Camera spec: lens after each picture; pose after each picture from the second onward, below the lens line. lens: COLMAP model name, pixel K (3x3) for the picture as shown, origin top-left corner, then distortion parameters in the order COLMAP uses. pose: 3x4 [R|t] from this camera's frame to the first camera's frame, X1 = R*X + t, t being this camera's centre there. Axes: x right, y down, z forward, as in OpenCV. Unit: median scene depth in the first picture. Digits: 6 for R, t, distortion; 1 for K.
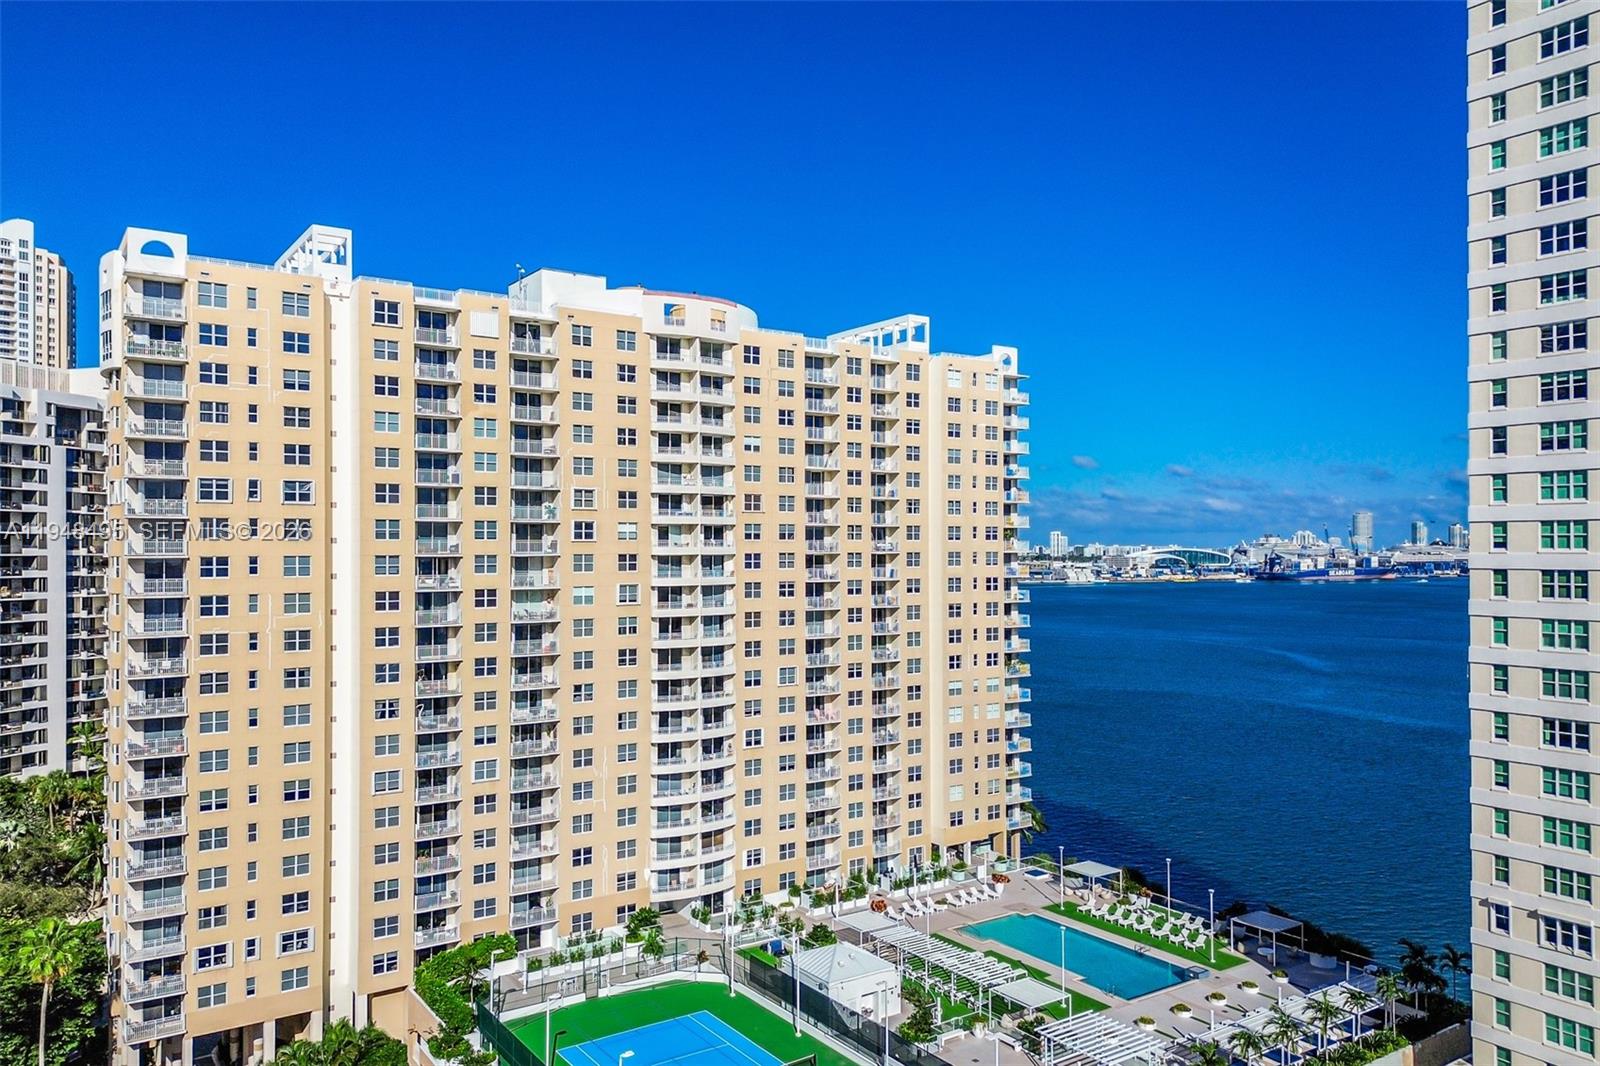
lens RADIAL K [[1144.6, 0, 800.0], [0, 1144.6, 533.0], [0, 0, 1]] dist [0.048858, -0.038268]
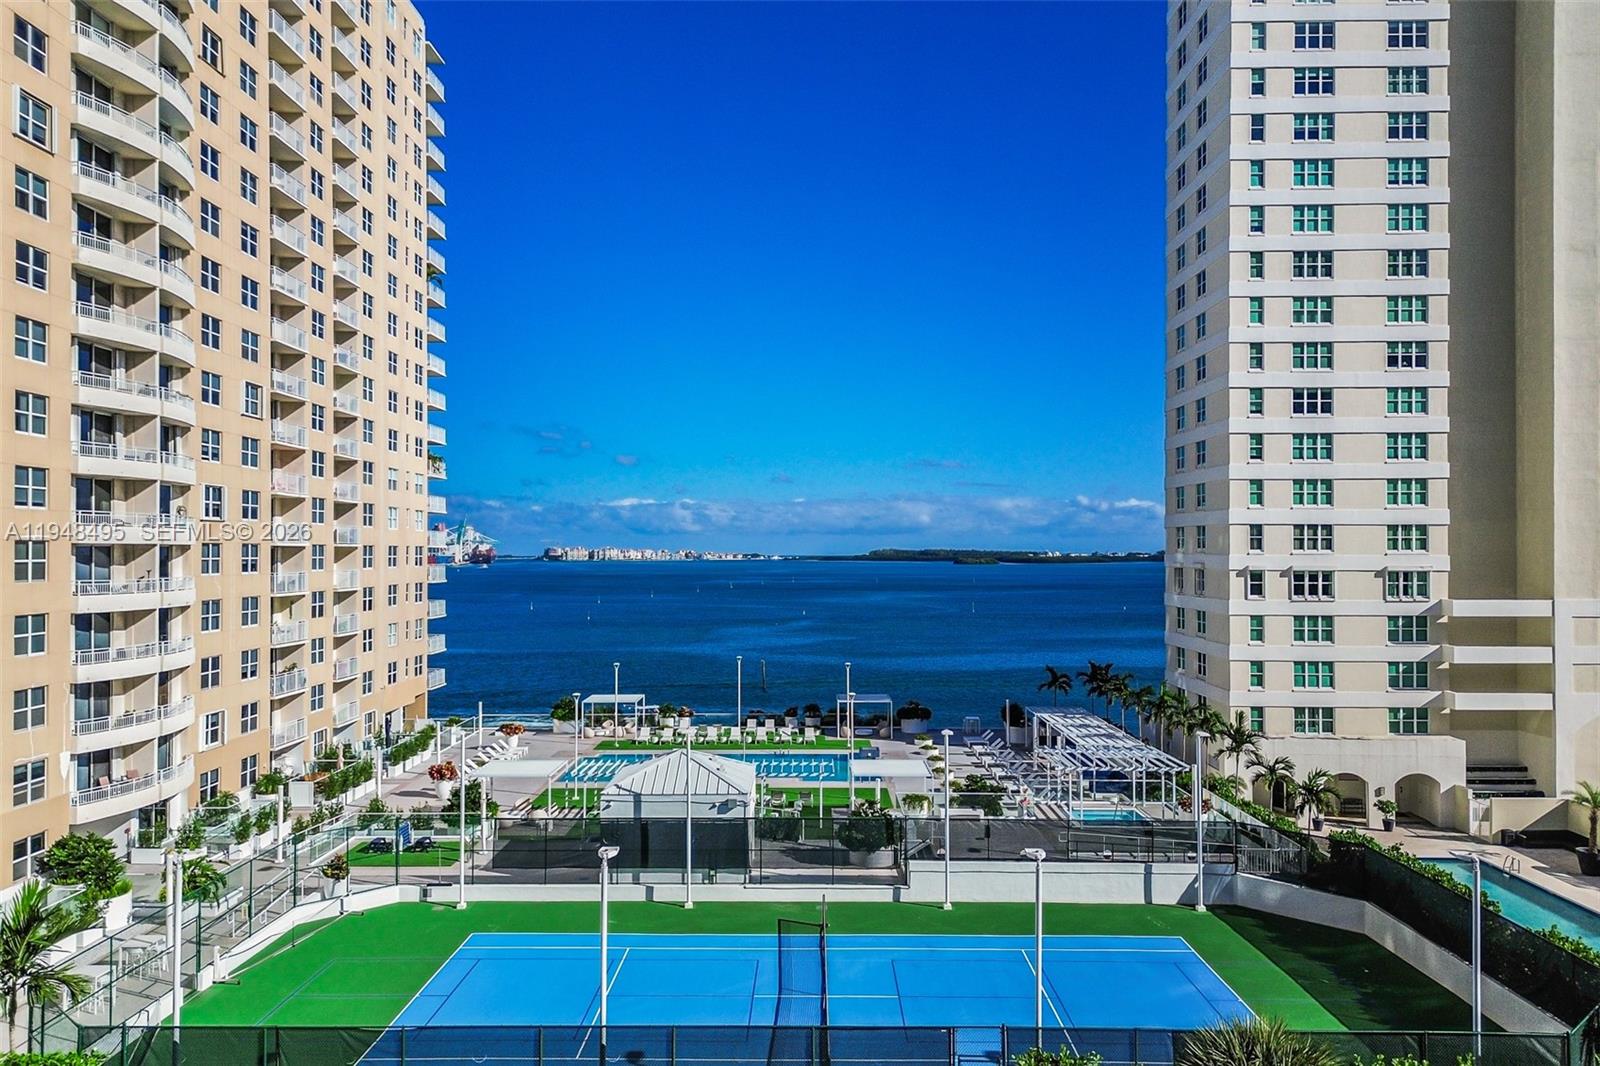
lens RADIAL K [[1144.6, 0, 800.0], [0, 1144.6, 533.0], [0, 0, 1]] dist [0.048858, -0.038268]
pose [[0.583672, 0.010902, 0.811916, -0.476101], [-0.012713, 0.999910, -0.004287, 0.293663], [-0.811890, -0.007820, 0.583758, 0.724208]]
